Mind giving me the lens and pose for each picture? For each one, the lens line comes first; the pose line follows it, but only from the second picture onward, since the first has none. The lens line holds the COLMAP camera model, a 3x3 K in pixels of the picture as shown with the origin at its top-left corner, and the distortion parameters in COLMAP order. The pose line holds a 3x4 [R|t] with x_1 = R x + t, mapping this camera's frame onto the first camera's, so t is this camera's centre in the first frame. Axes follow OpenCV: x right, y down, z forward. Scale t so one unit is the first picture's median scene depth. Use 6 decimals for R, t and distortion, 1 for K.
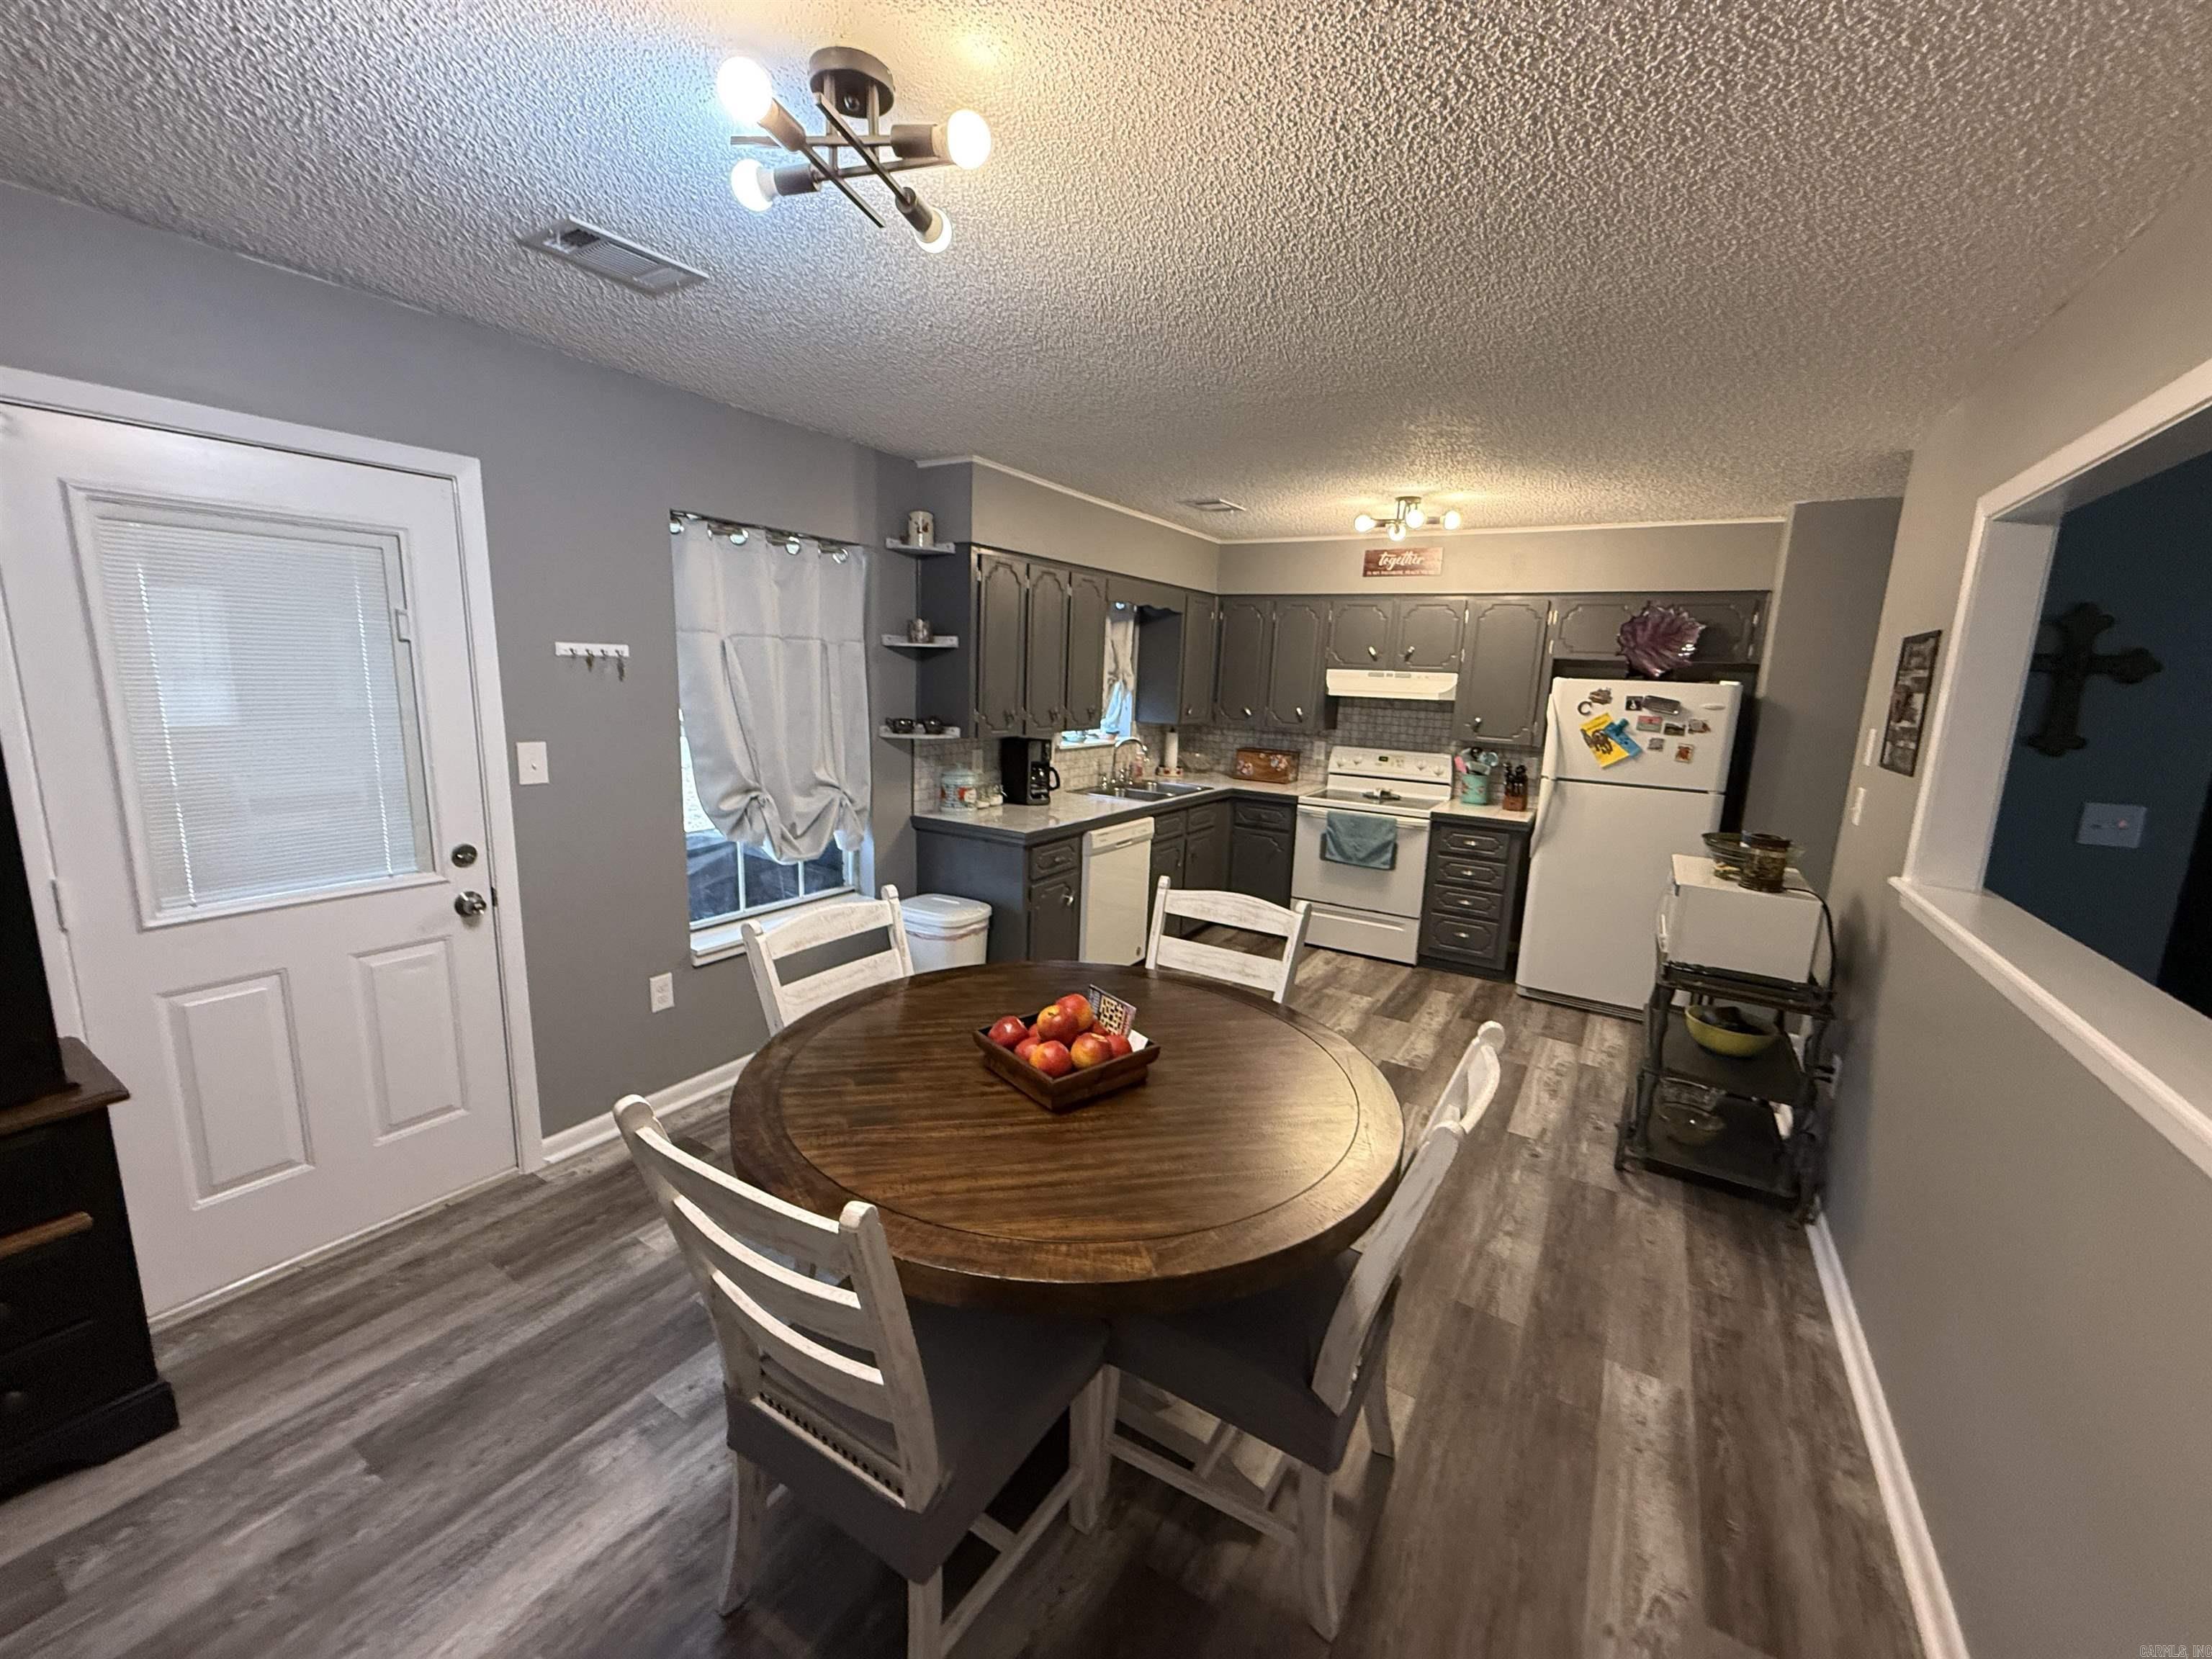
lens RADIAL K [[861.6, 0, 1106.0], [0, 861.6, 829.5], [0, 0, 1]] dist [-0.000334, -0.000006]
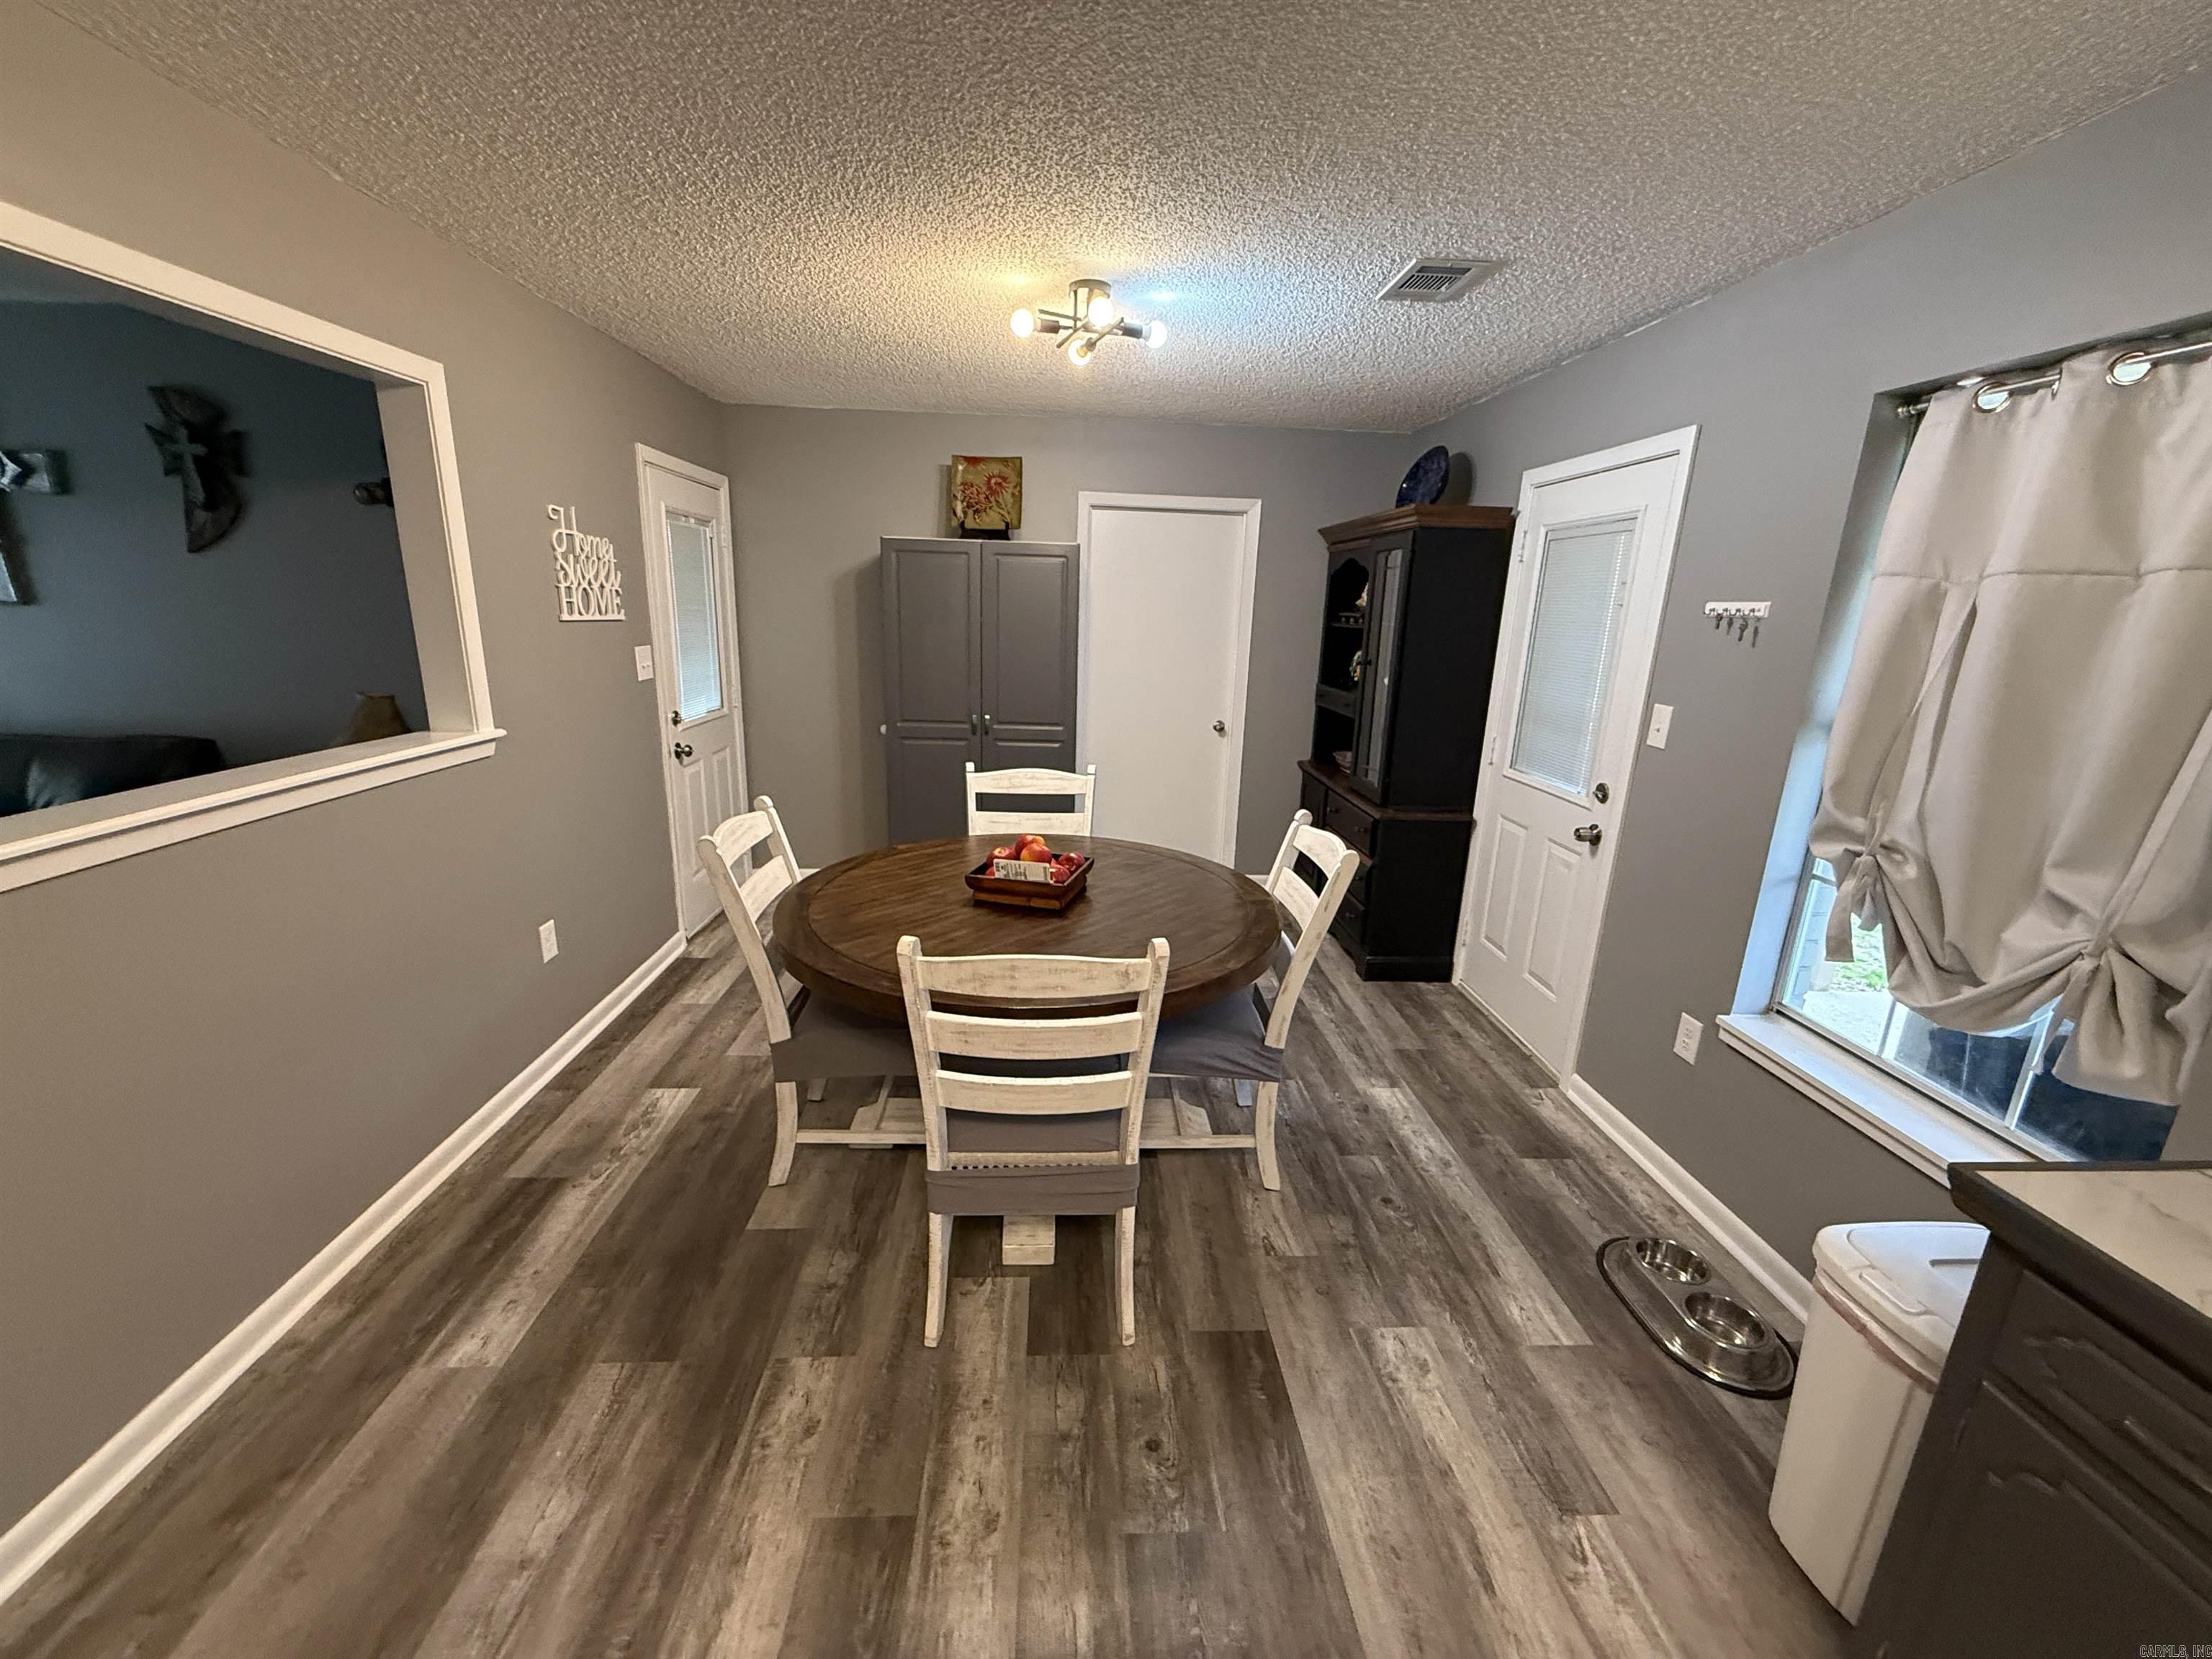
lens RADIAL K [[882.4, 0, 1104.7], [0, 882.4, 833.5], [0, 0, 1]] dist [0.002804, 0.000281]
pose [[-0.816074, 0.082910, -0.571970, 0.513914], [-0.169361, 0.911906, 0.373825, -0.268135], [0.552576, 0.401938, -0.730141, 1.634532]]
